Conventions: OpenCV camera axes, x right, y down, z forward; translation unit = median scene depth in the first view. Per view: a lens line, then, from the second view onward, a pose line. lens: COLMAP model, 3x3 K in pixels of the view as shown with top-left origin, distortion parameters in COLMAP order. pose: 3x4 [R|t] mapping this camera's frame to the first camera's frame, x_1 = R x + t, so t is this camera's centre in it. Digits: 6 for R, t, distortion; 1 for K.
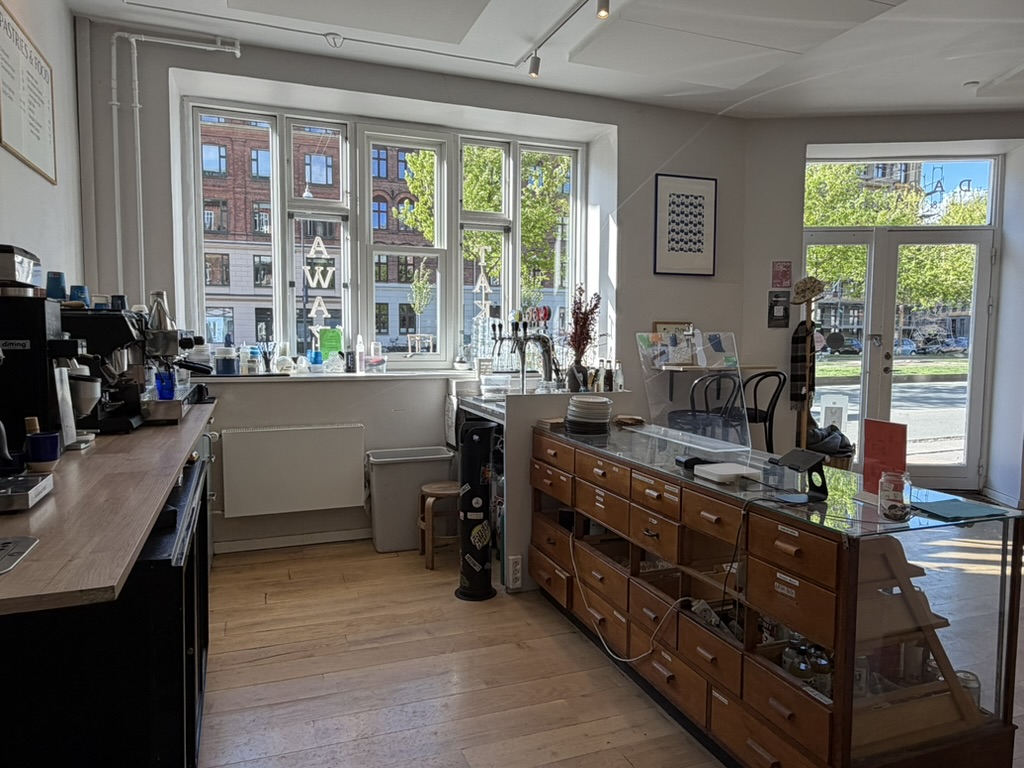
lens RADIAL K [[687.5, 0, 512.0], [0, 687.5, 384.0], [0, 0, 1]] dist [0.002206, 0.000761]
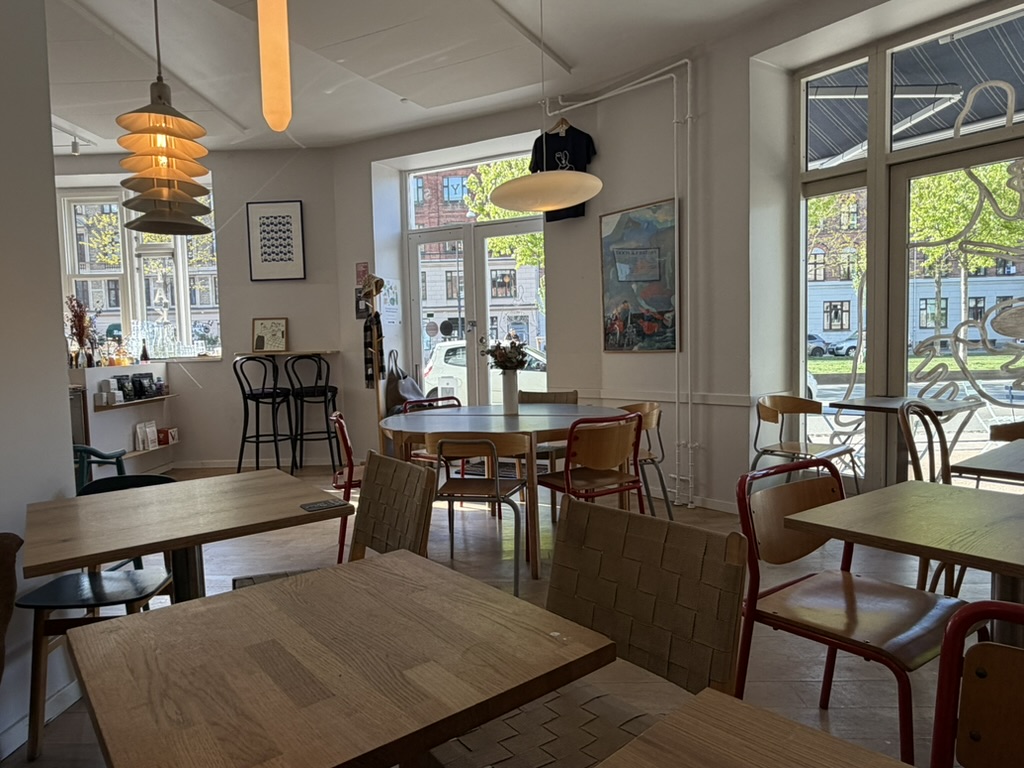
lens RADIAL K [[687.5, 0, 512.0], [0, 687.5, 384.0], [0, 0, 1]] dist [0.002206, 0.000761]
pose [[0.926595, -0.007780, -0.375981, 1.108139], [0.005453, 0.999959, -0.007255, 0.041630], [0.376022, 0.004672, 0.926599, 0.002485]]
